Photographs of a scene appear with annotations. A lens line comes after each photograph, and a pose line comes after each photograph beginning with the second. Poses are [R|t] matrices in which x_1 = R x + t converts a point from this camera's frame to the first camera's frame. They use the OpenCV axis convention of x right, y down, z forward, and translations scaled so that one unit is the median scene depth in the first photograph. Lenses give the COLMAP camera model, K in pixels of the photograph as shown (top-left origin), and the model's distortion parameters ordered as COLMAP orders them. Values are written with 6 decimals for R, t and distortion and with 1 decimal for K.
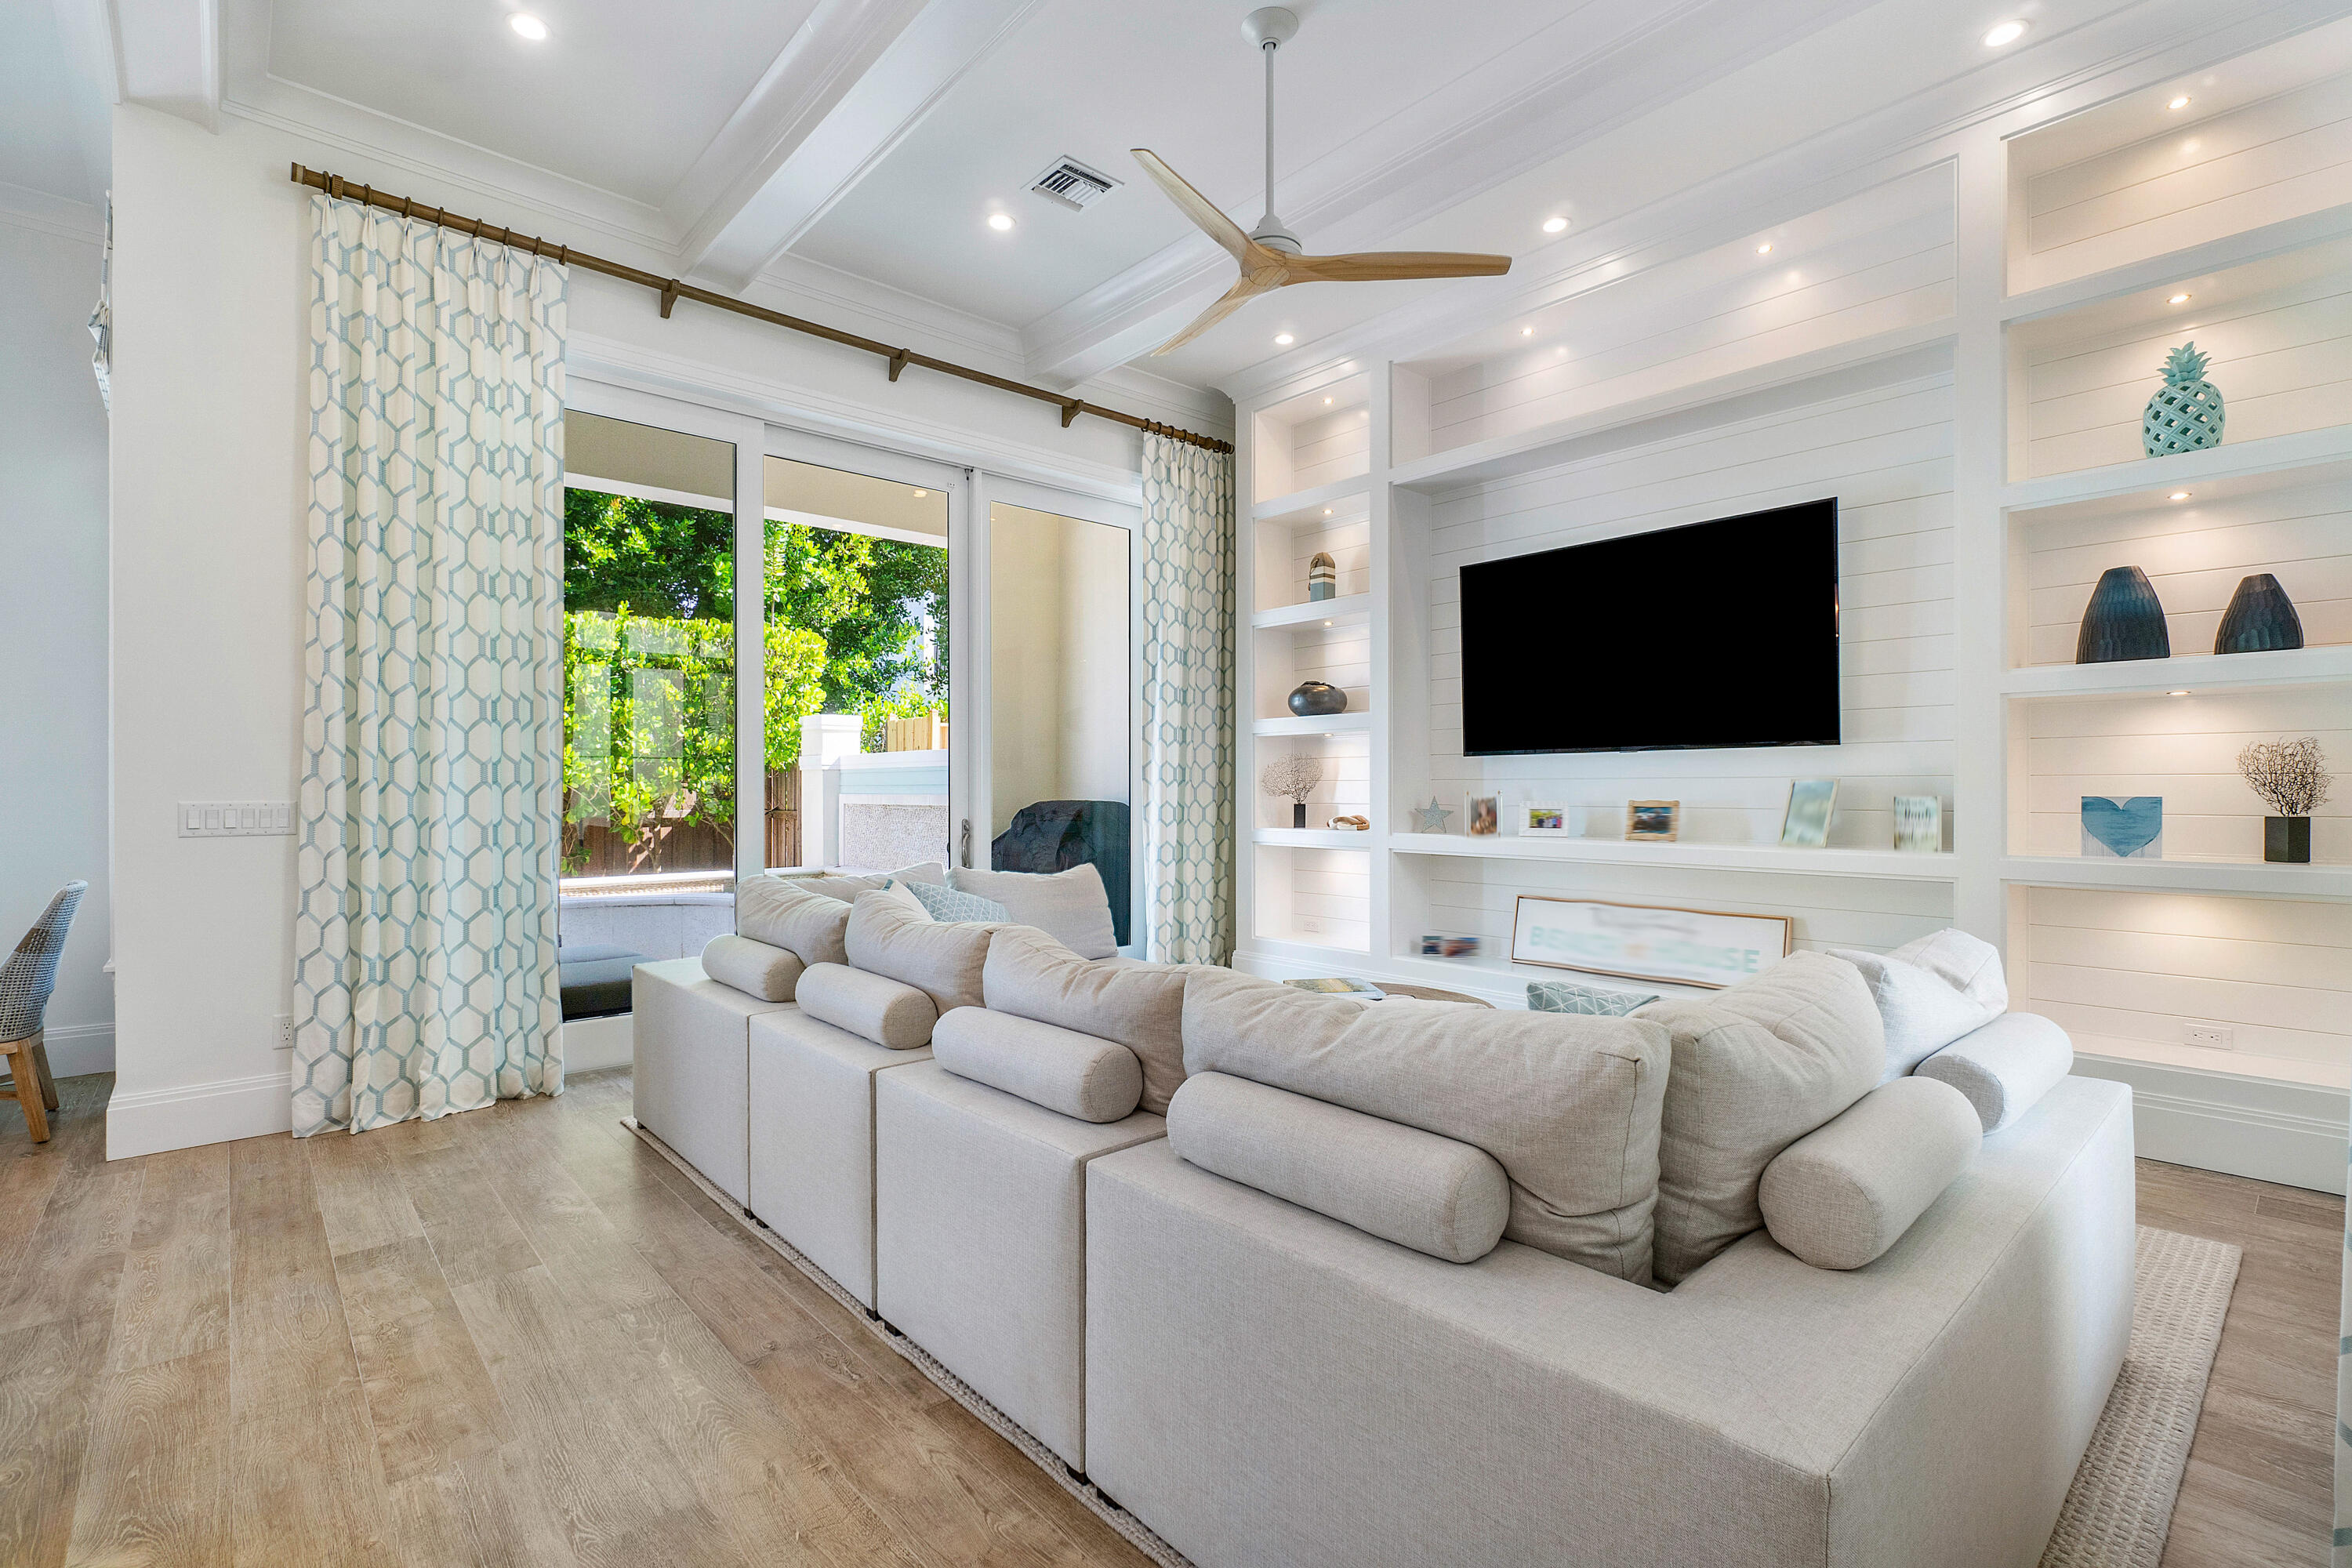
lens RADIAL K [[1054.1, 0, 1168.6], [0, 1054.1, 788.7], [0, 0, 1]] dist [-0.006166, 0.001107]
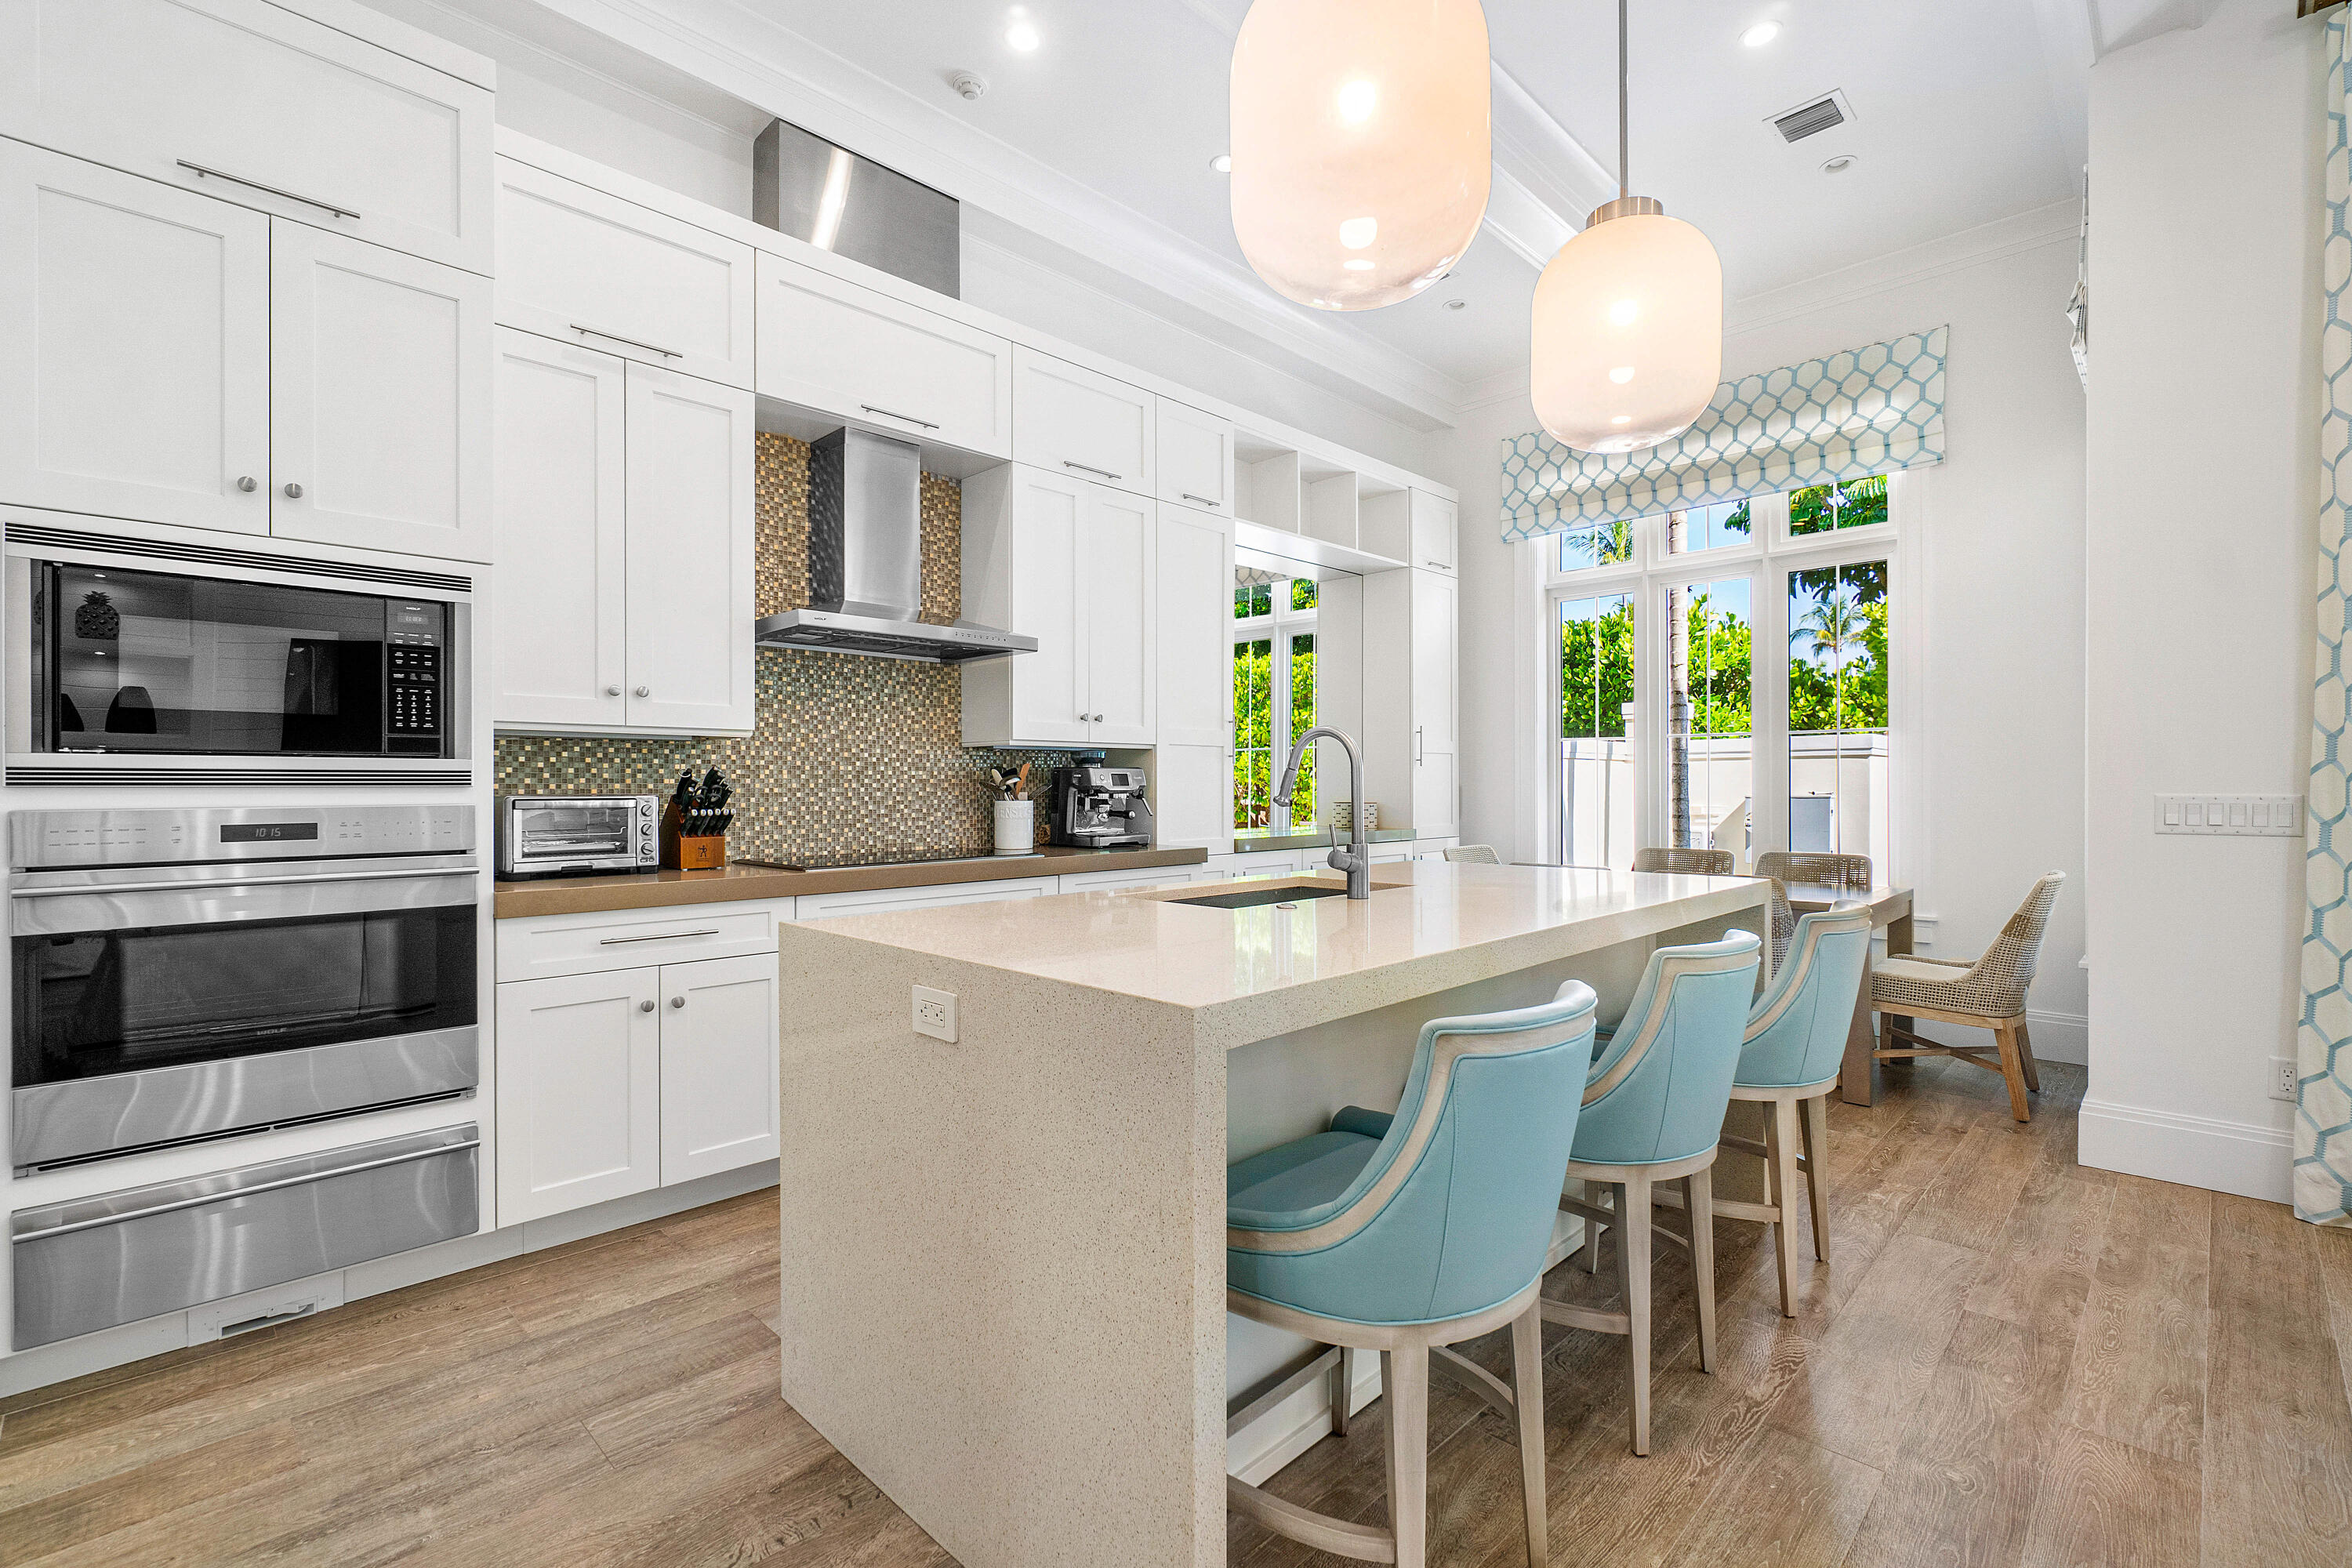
lens RADIAL K [[1054.1, 0, 1168.6], [0, 1054.1, 788.7], [0, 0, 1]] dist [-0.006166, 0.001107]
pose [[0.052619, 0.006060, -0.998596, -0.075684], [0.000923, 0.999981, 0.006117, 0.001413], [0.998614, -0.001243, 0.052612, 0.091046]]
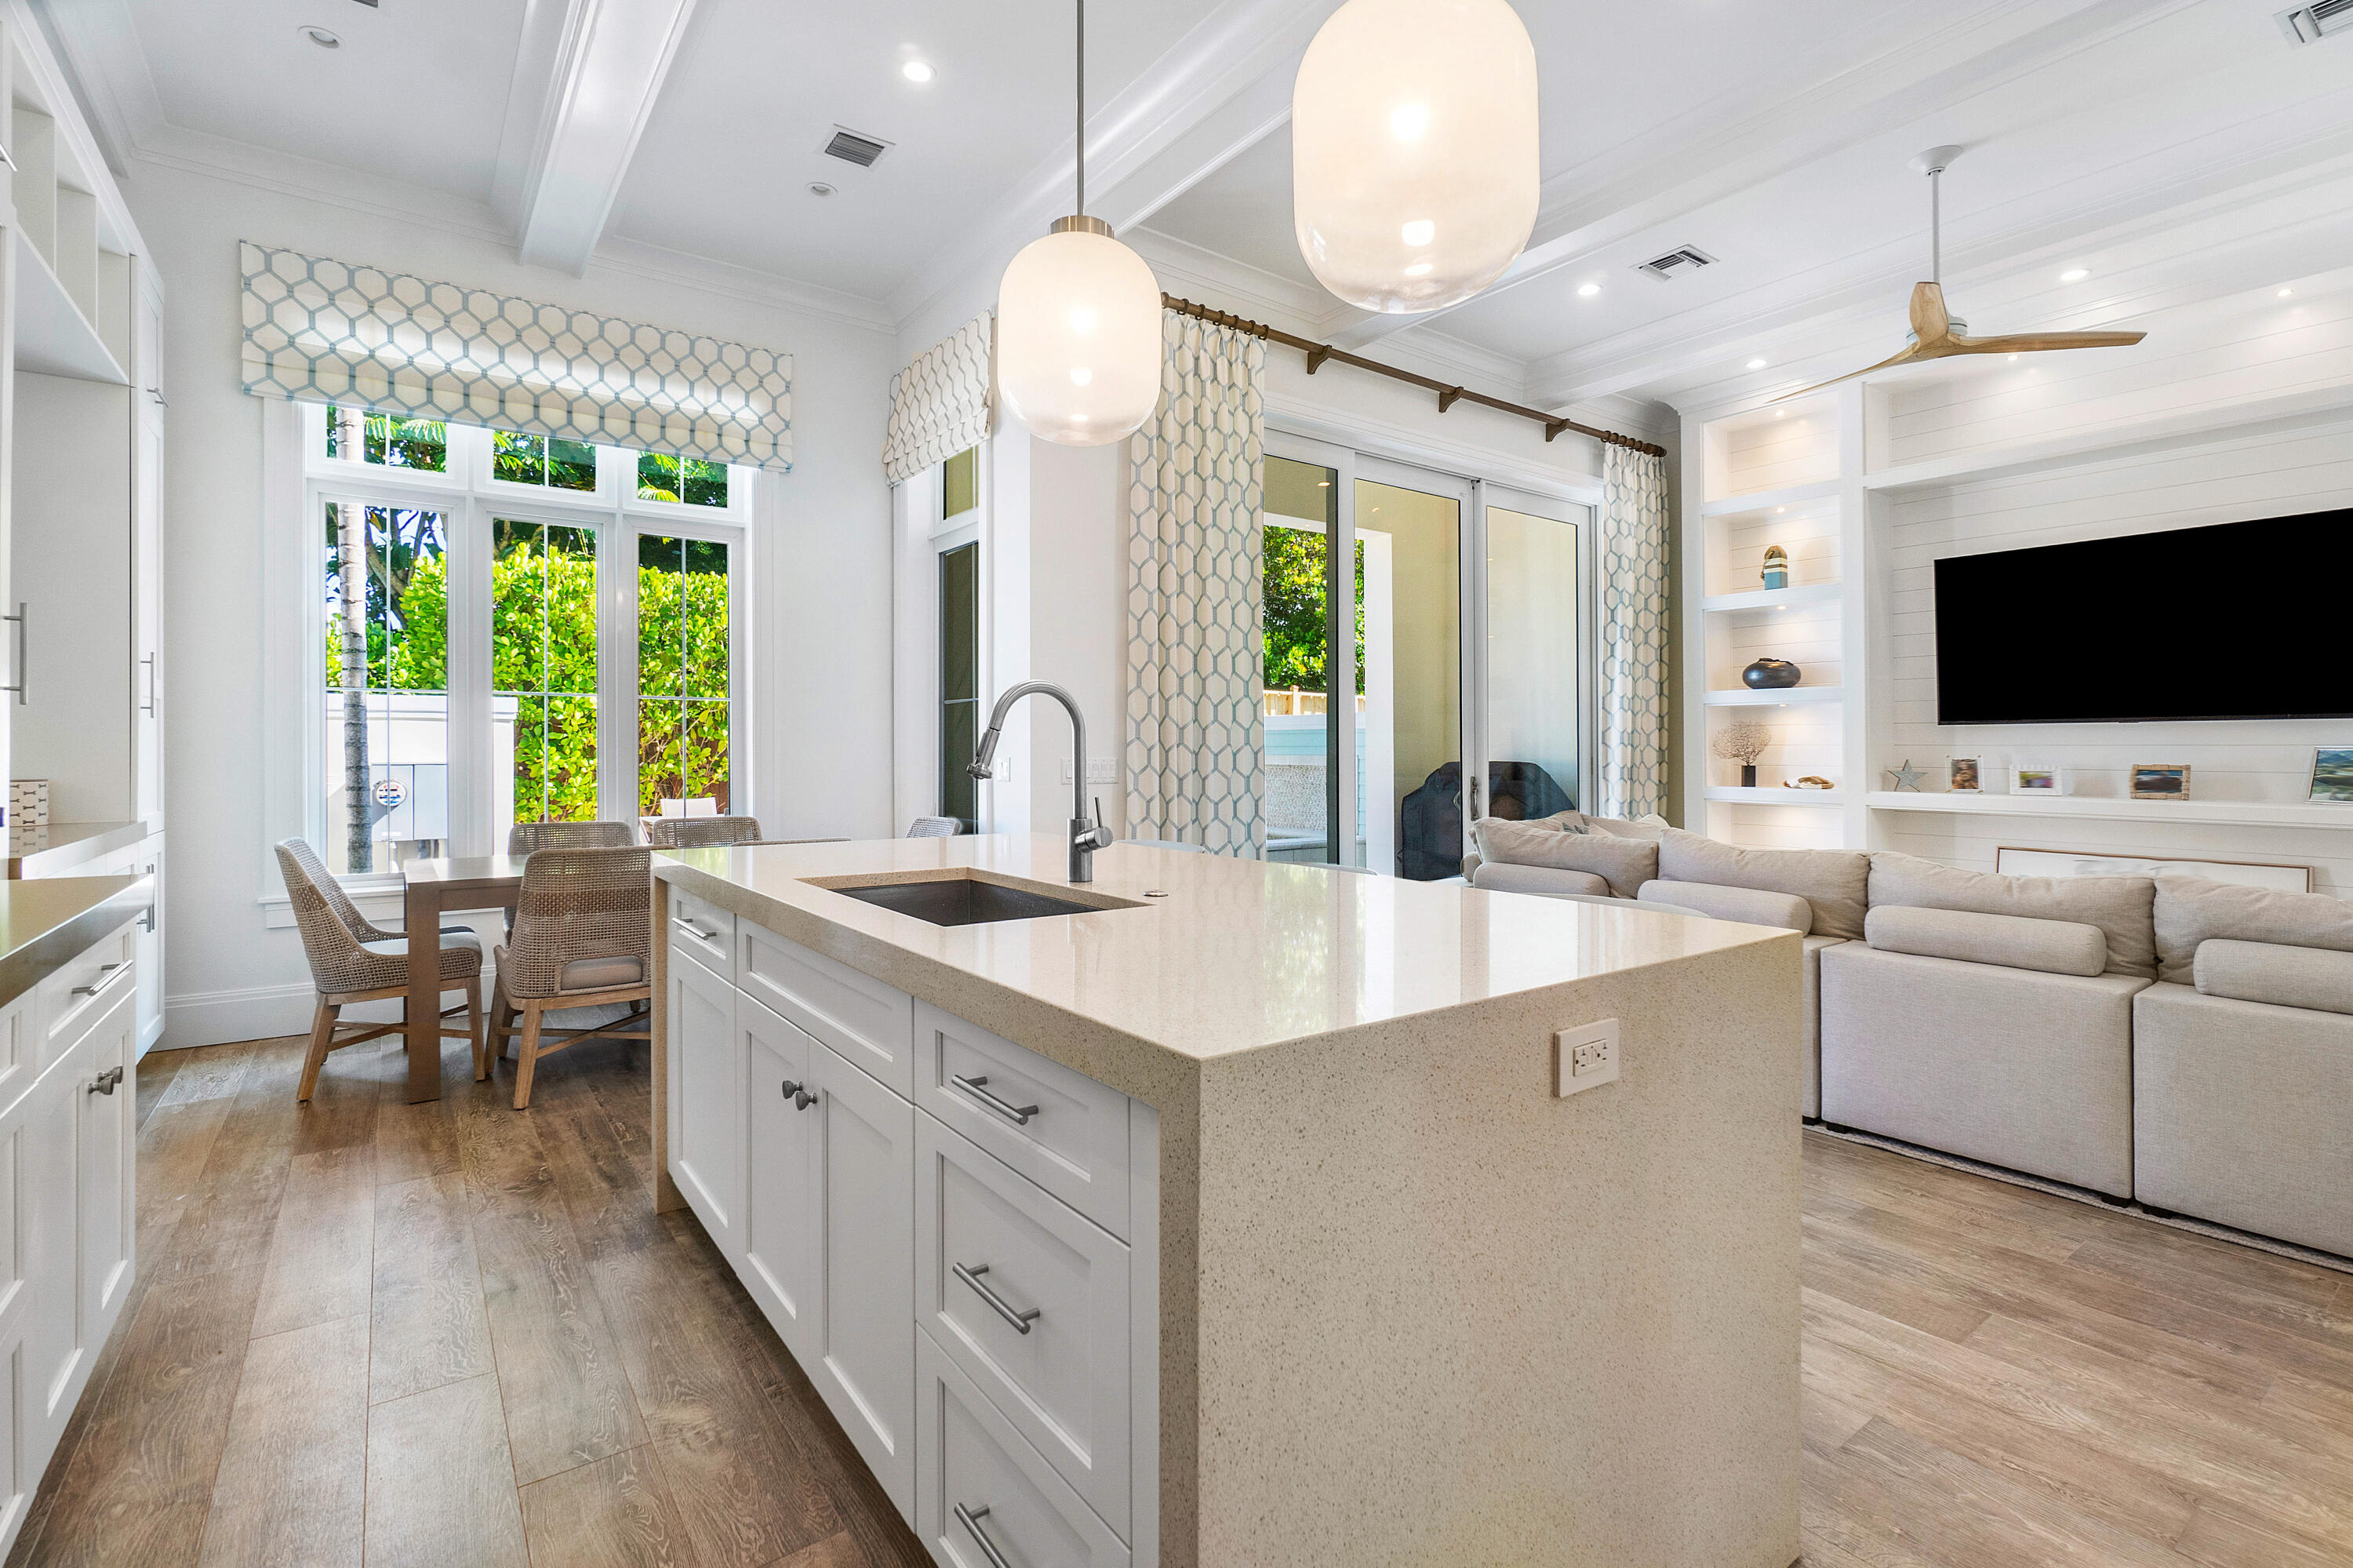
lens RADIAL K [[1038.7, 0, 1240.9], [0, 1038.7, 735.6], [0, 0, 1]] dist [0.001882, 0.000781]
pose [[0.995998, 0.003789, -0.089298, -0.505504], [-0.004932, 0.999909, -0.012584, -0.001429], [0.089242, 0.012974, 0.995925, -0.263735]]
